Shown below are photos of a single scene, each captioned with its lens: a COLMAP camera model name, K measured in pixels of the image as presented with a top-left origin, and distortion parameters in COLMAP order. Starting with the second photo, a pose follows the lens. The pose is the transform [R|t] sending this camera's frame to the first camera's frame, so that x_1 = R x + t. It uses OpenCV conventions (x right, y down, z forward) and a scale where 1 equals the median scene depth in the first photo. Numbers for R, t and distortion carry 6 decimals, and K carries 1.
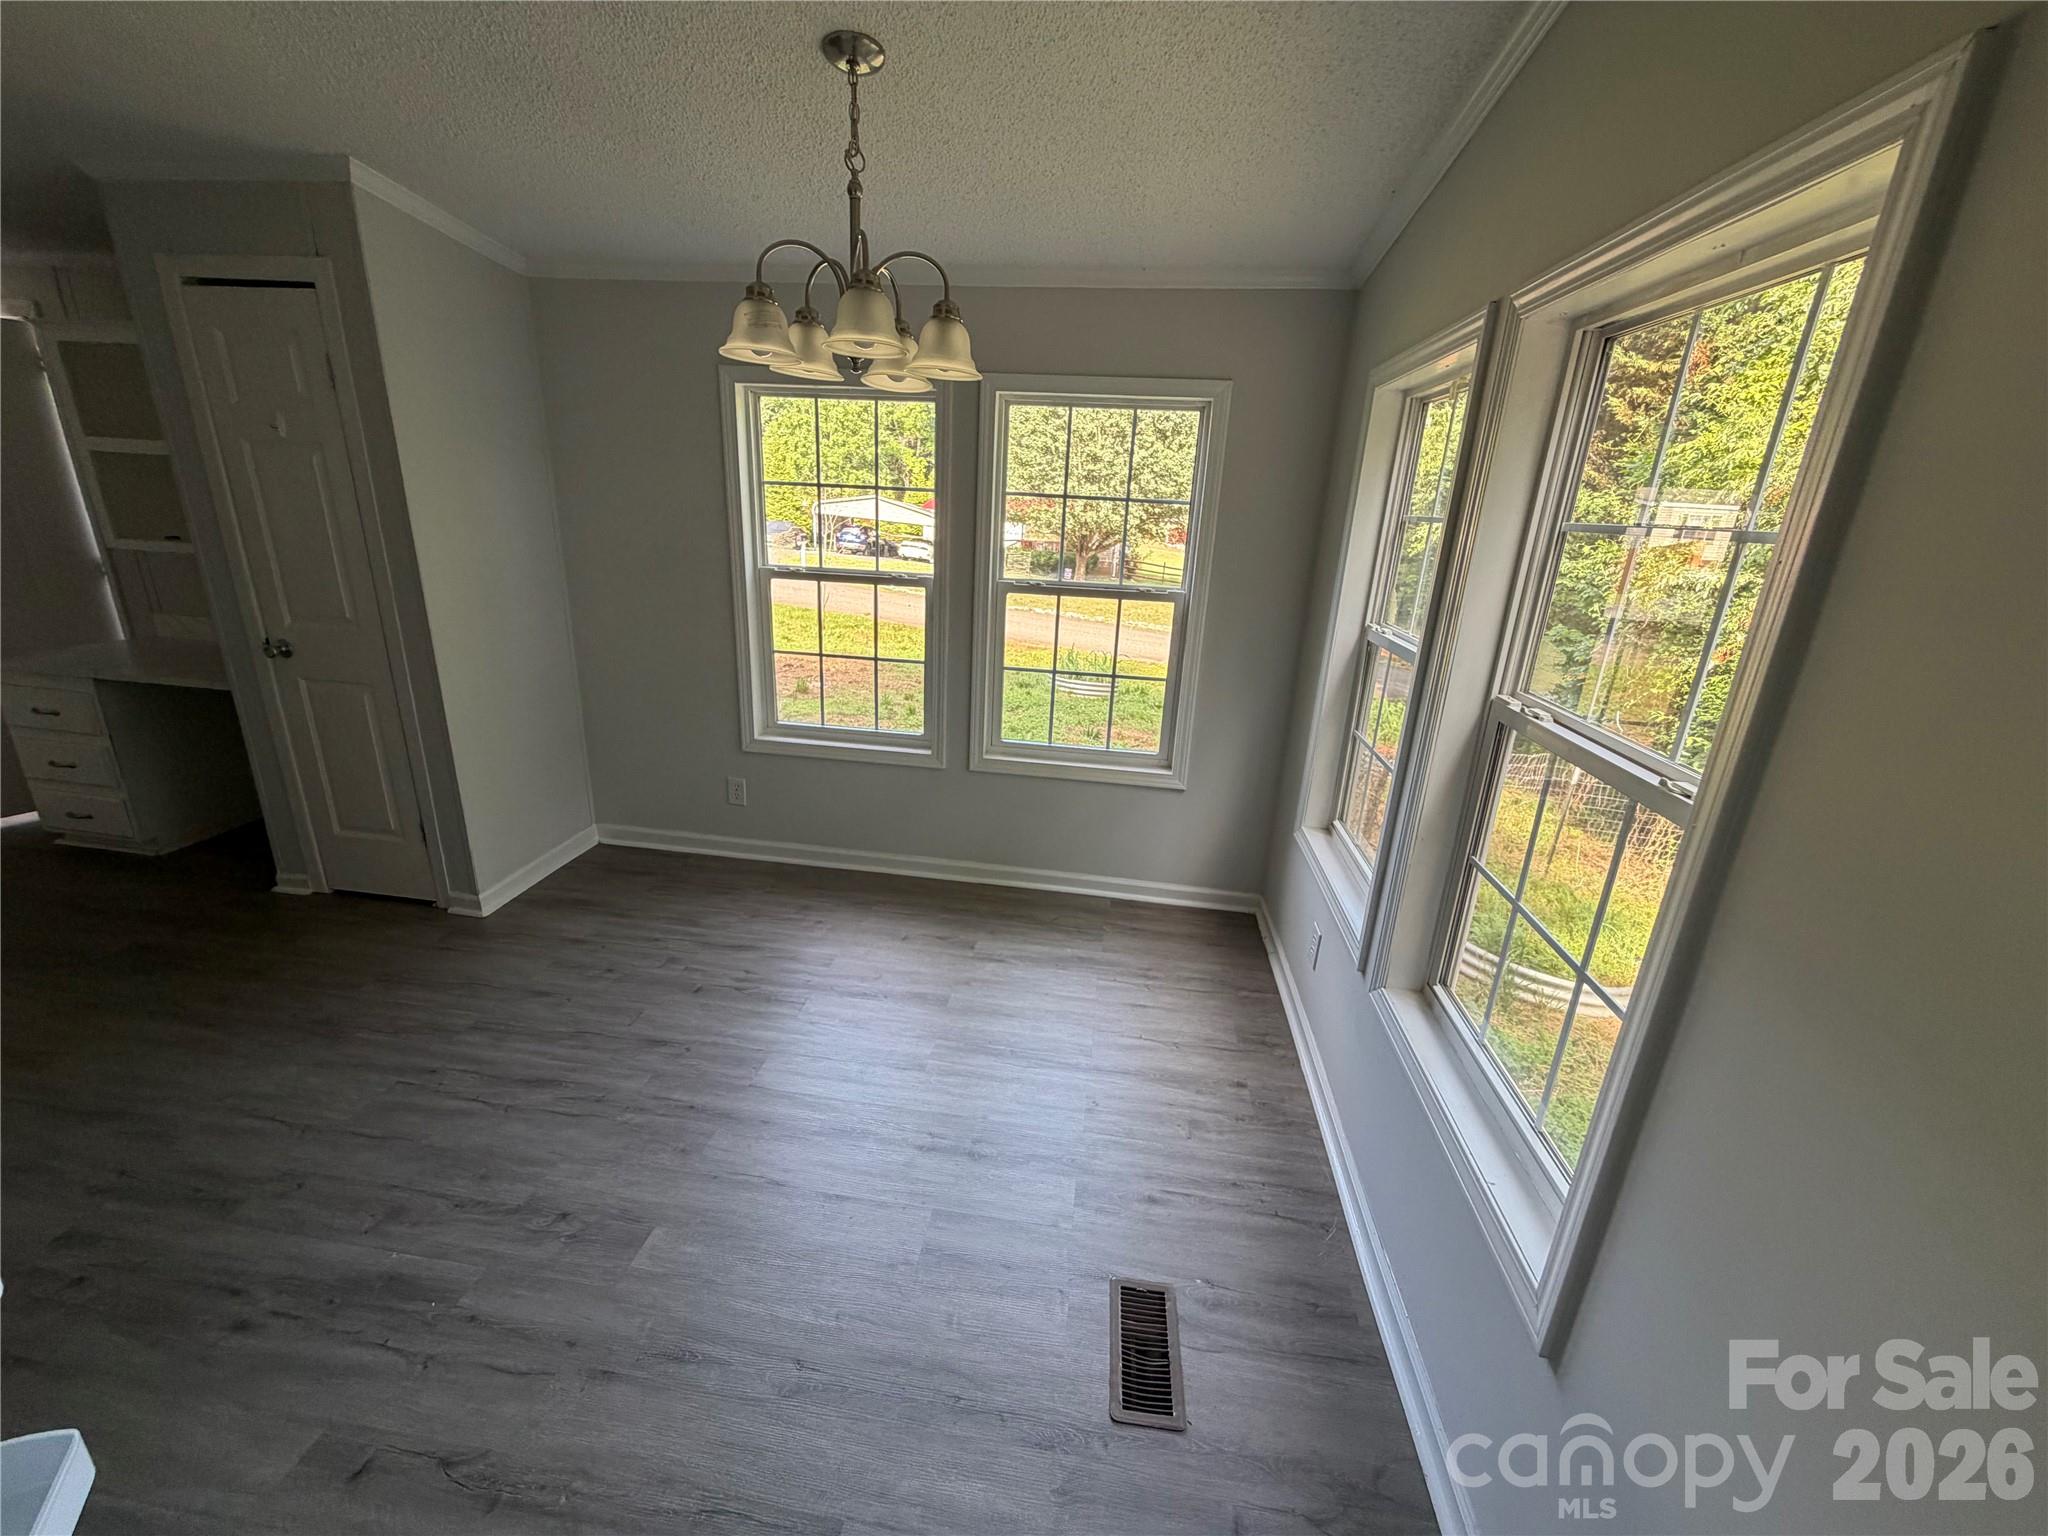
lens RADIAL K [[822.4, 0, 1024.0], [0, 822.4, 768.0], [0, 0, 1]] dist [0.000294, 0.000009]
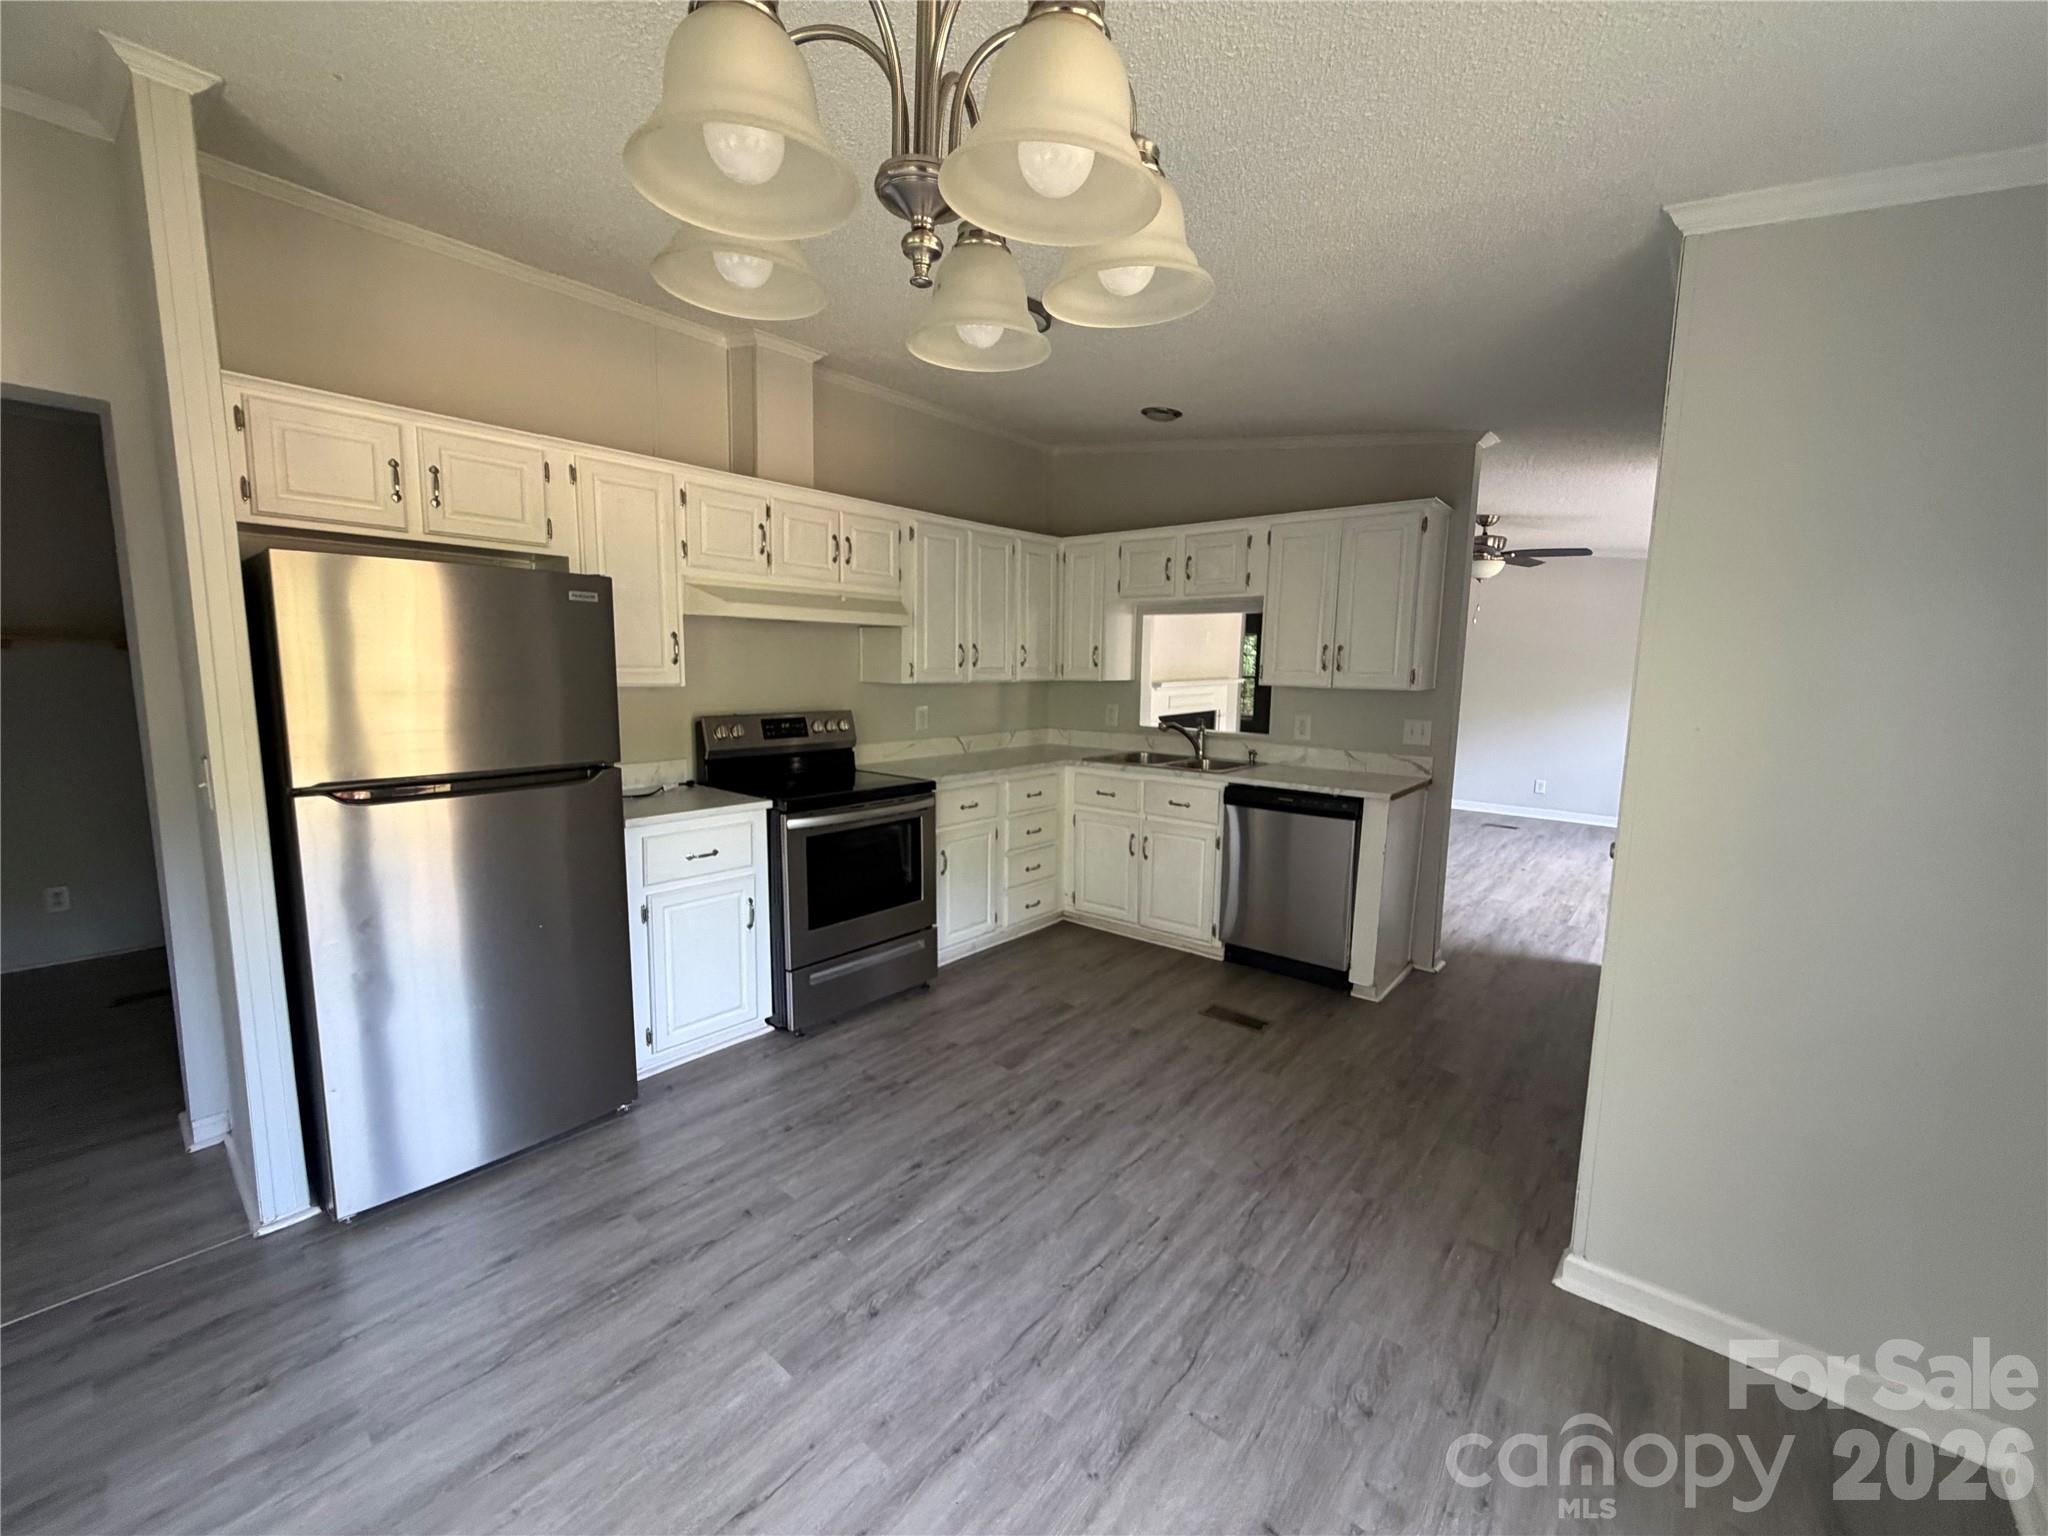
lens RADIAL K [[822.4, 0, 1024.0], [0, 822.4, 768.0], [0, 0, 1]] dist [0.000294, 0.000009]
pose [[-0.543794, 0.053213, -0.837530, 0.100405], [-0.304517, 0.917458, 0.256009, -0.263614], [0.782021, 0.394259, -0.482703, 0.955908]]
